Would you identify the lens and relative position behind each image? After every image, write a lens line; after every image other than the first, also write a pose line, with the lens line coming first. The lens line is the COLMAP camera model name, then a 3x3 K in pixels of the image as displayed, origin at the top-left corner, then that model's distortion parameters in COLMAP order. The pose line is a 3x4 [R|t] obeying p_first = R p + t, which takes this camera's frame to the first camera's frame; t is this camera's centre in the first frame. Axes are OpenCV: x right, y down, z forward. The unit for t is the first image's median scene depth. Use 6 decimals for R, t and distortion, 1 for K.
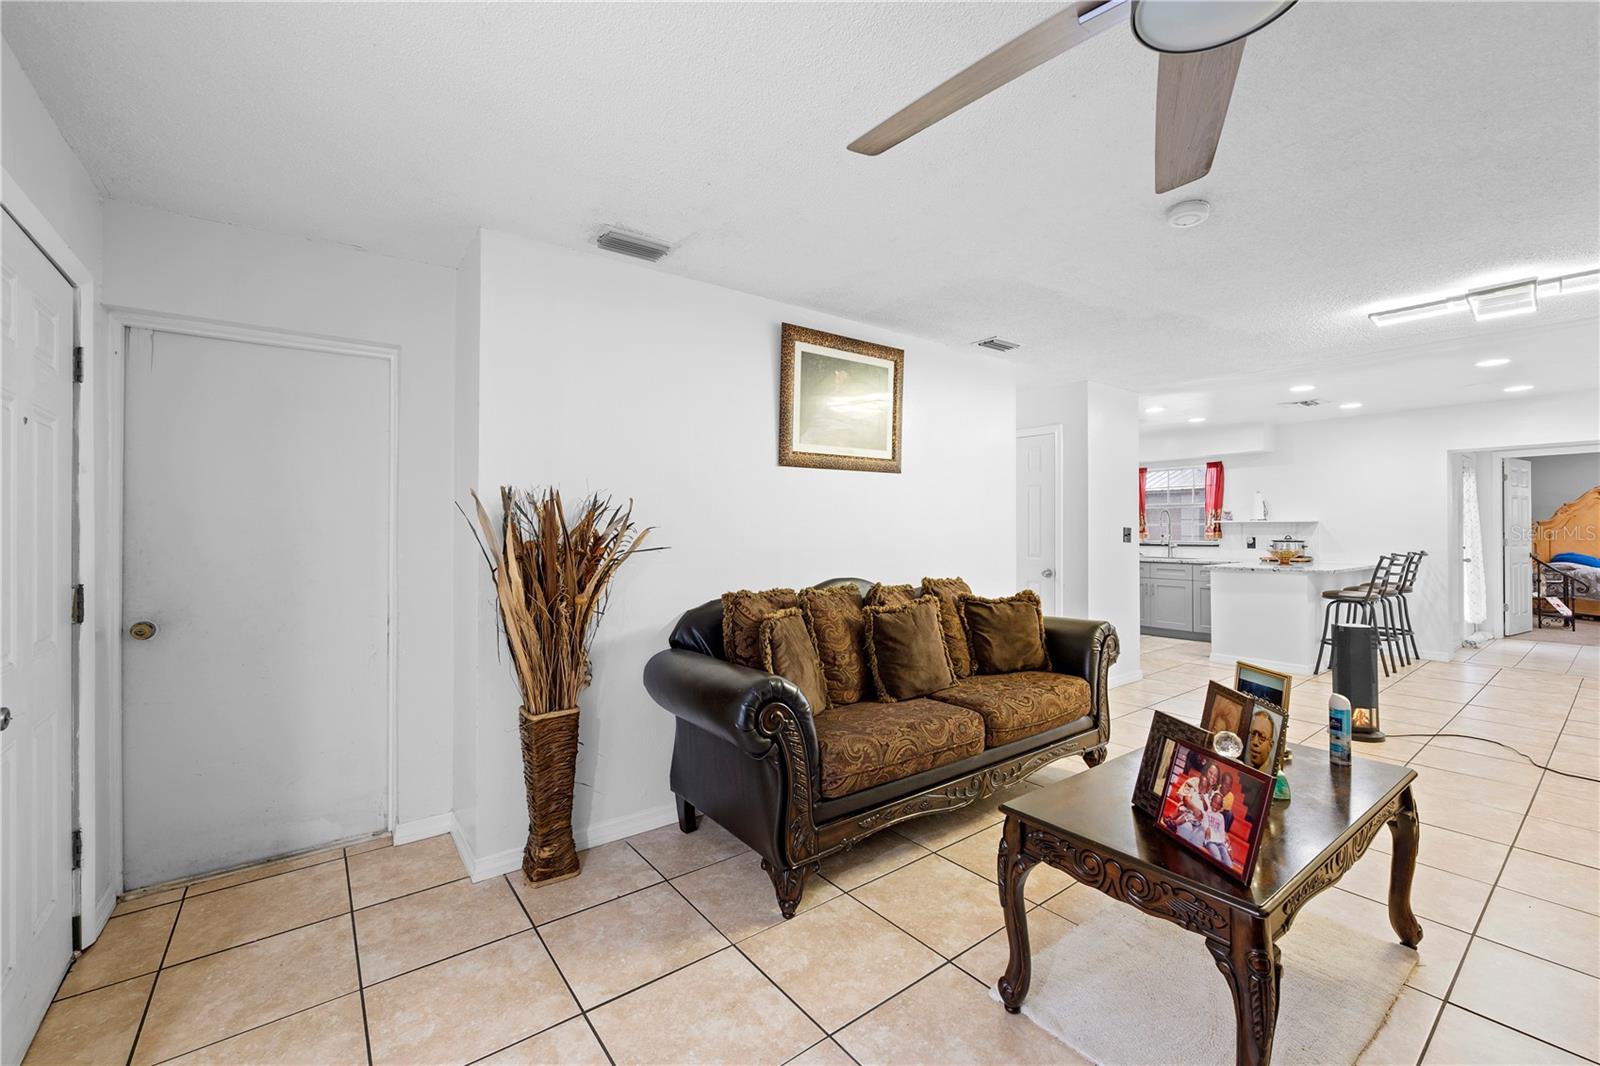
lens RADIAL K [[641.6, 0, 799.7], [0, 641.6, 526.5], [0, 0, 1]] dist [-0.000592, -0.000063]
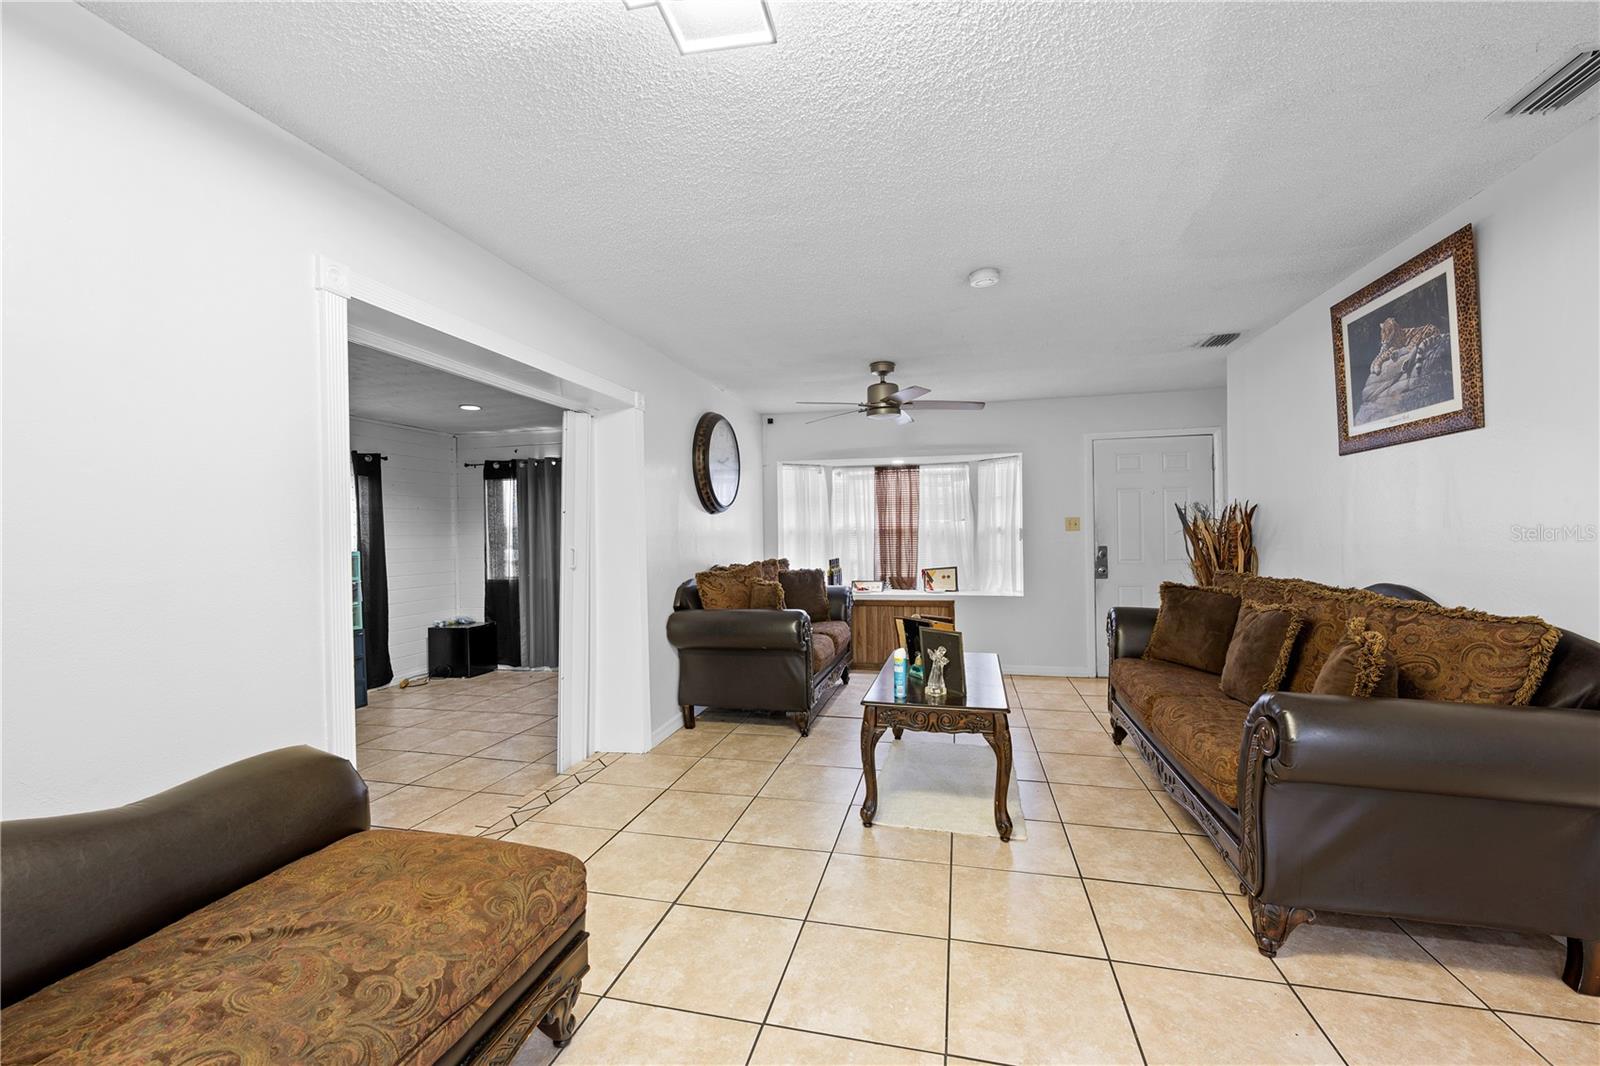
lens RADIAL K [[650.1, 0, 804.1], [0, 650.1, 537.8], [0, 0, 1]] dist [-0.000467, 0.000000]
pose [[-0.771844, 0.024700, -0.635332, 1.054271], [0.024745, 0.999655, 0.008803, -0.000875], [0.635331, -0.008926, -0.772189, 1.088338]]
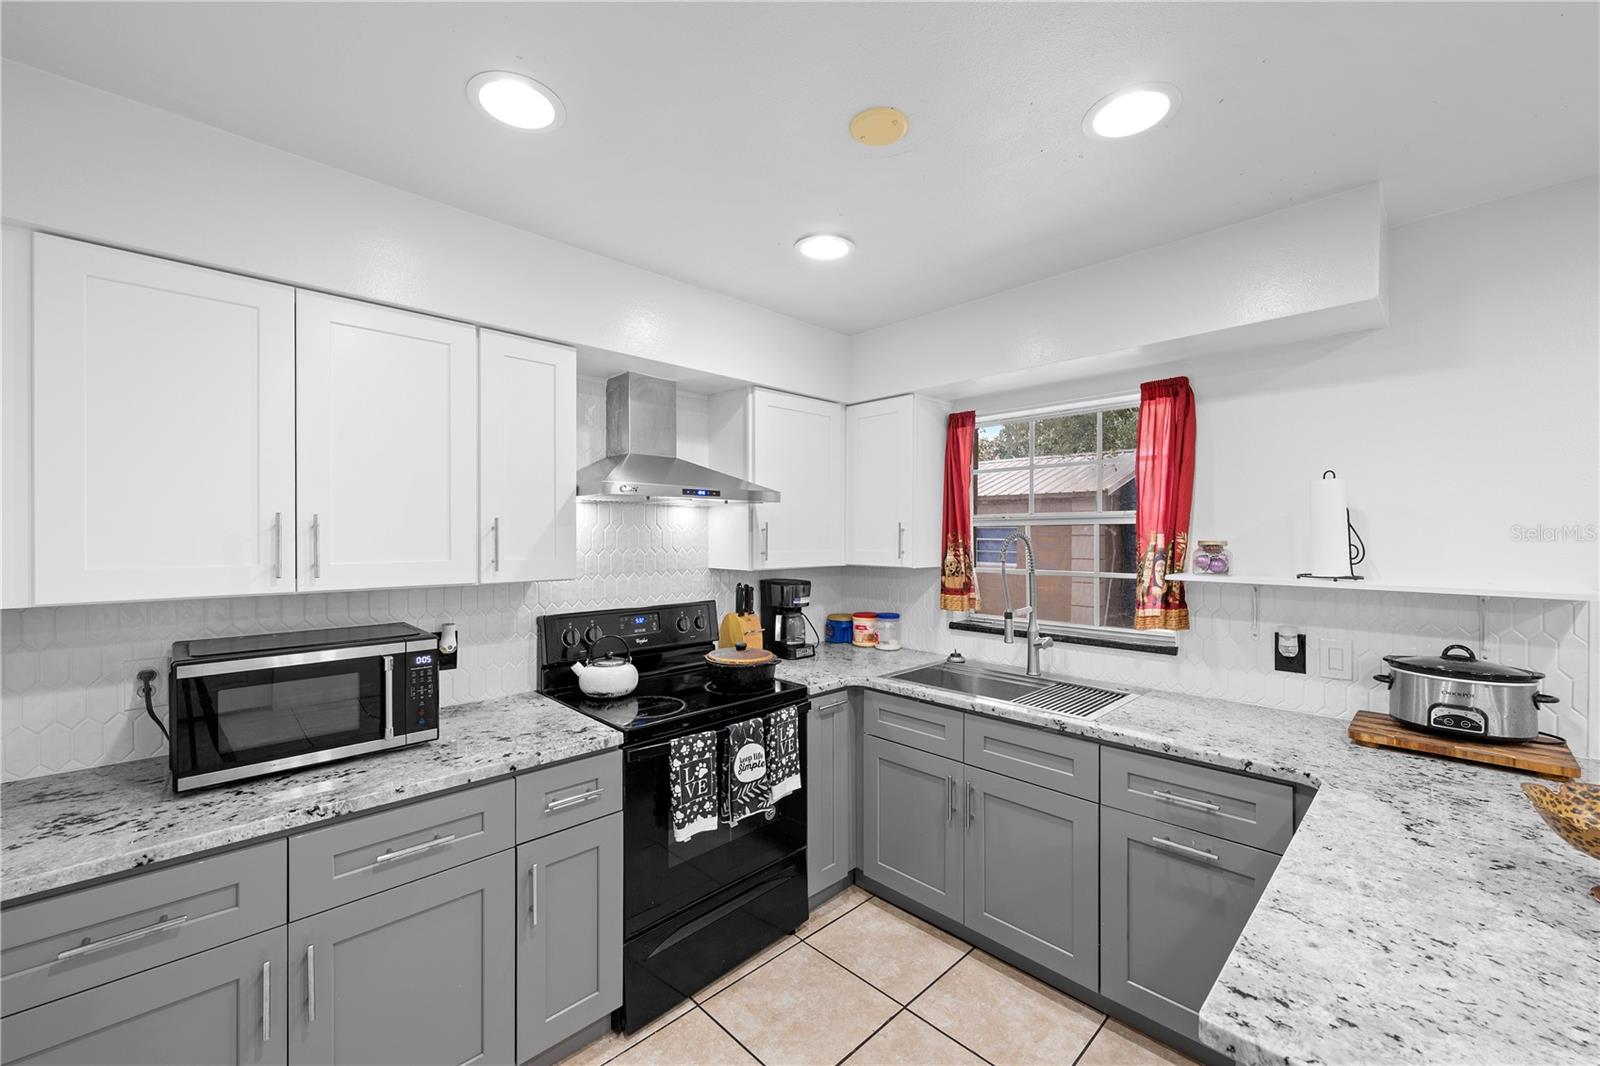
lens RADIAL K [[636.5, 0, 797.3], [0, 636.5, 537.8], [0, 0, 1]] dist [-0.000489, -0.000015]
pose [[0.991816, 0.005573, 0.127550, 0.904254], [-0.006609, 0.999948, 0.007703, -0.054007], [-0.127501, -0.008483, 0.991802, 1.503225]]
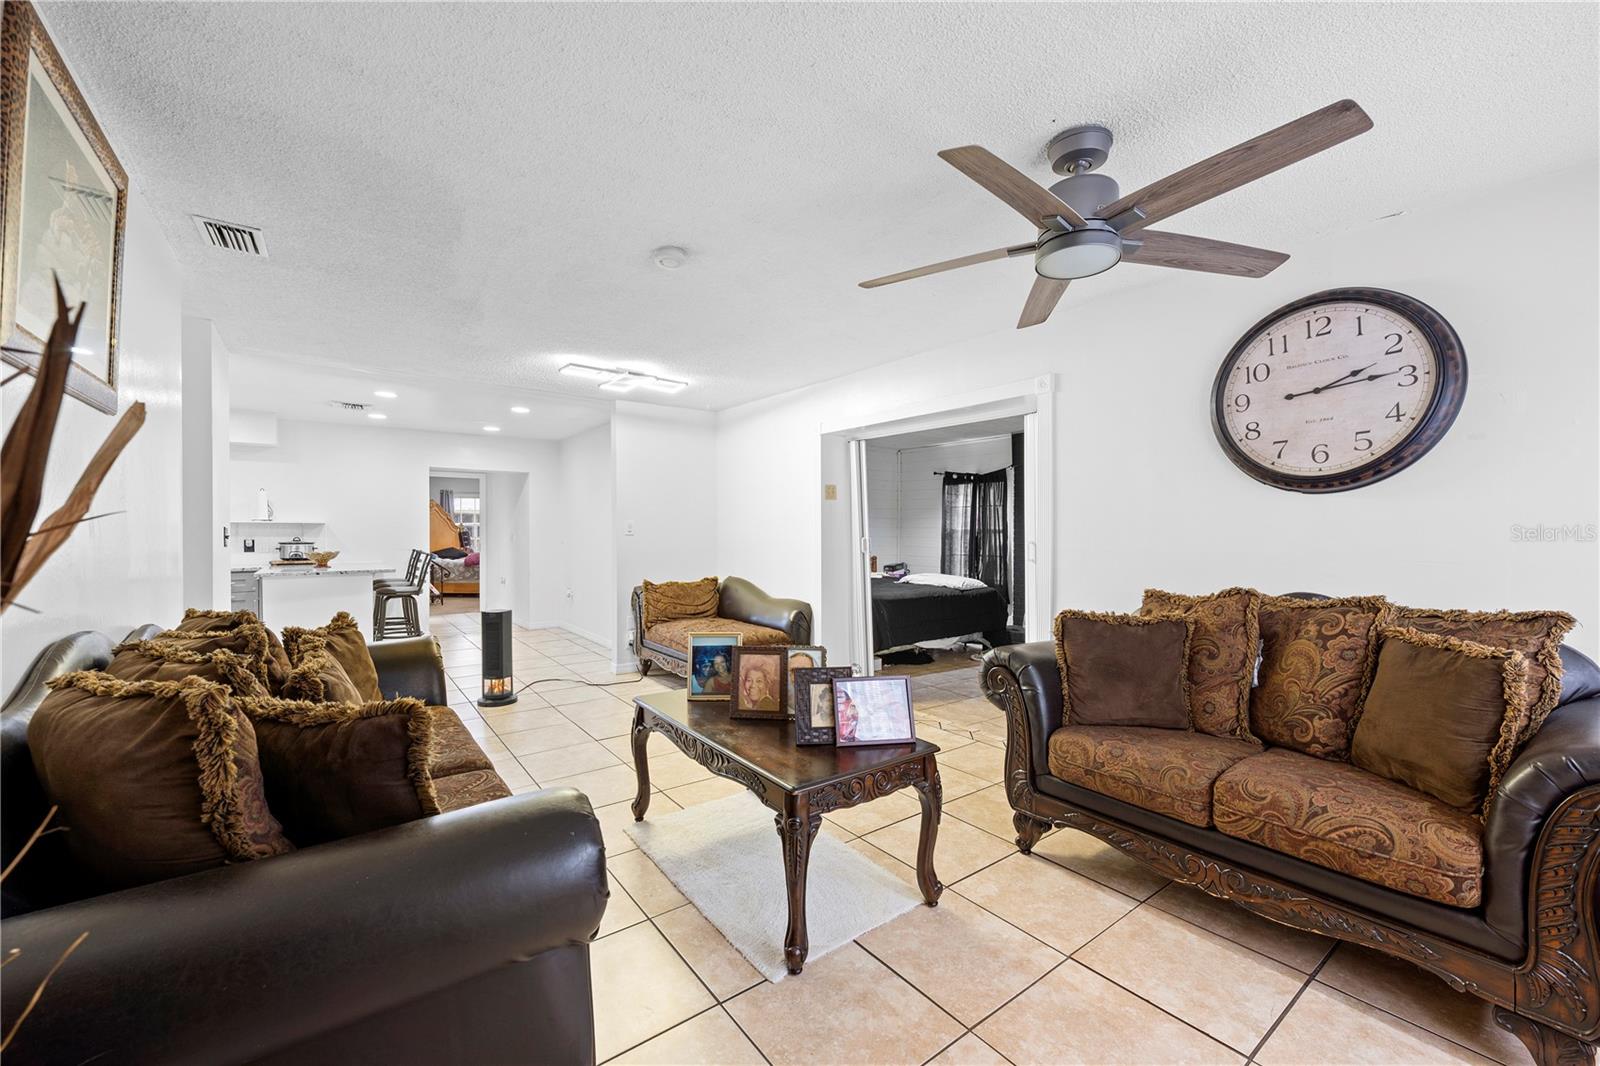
lens RADIAL K [[641.6, 0, 799.7], [0, 641.6, 526.5], [0, 0, 1]] dist [-0.000592, -0.000063]
pose [[0.005004, 0.011461, 0.999922, -0.357108], [-0.006439, 0.999914, -0.011428, 0.008147], [-0.999967, -0.006381, 0.005078, 0.475779]]
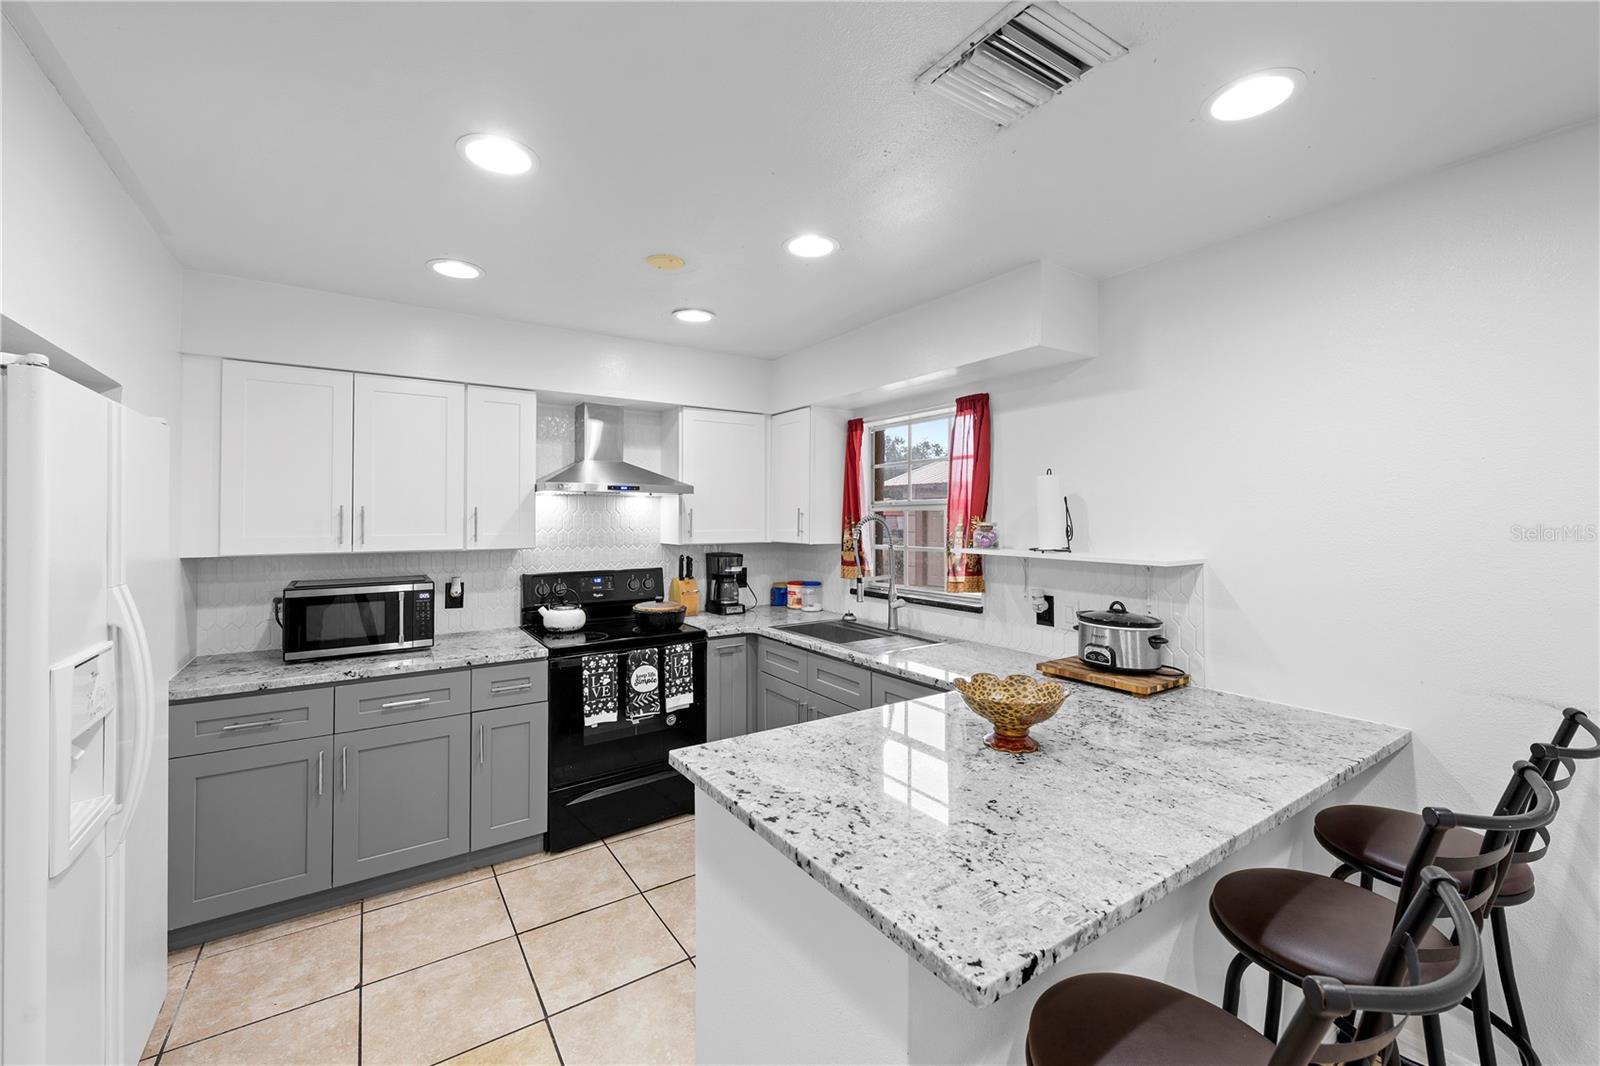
lens RADIAL K [[650.2, 0, 797.7], [0, 650.2, 510.1], [0, 0, 1]] dist [-0.000416, -0.000054]
pose [[0.998692, 0.004428, -0.050938, 1.172997], [-0.004810, 0.999961, -0.007371, -0.056993], [0.050904, 0.007606, 0.998675, 1.253362]]
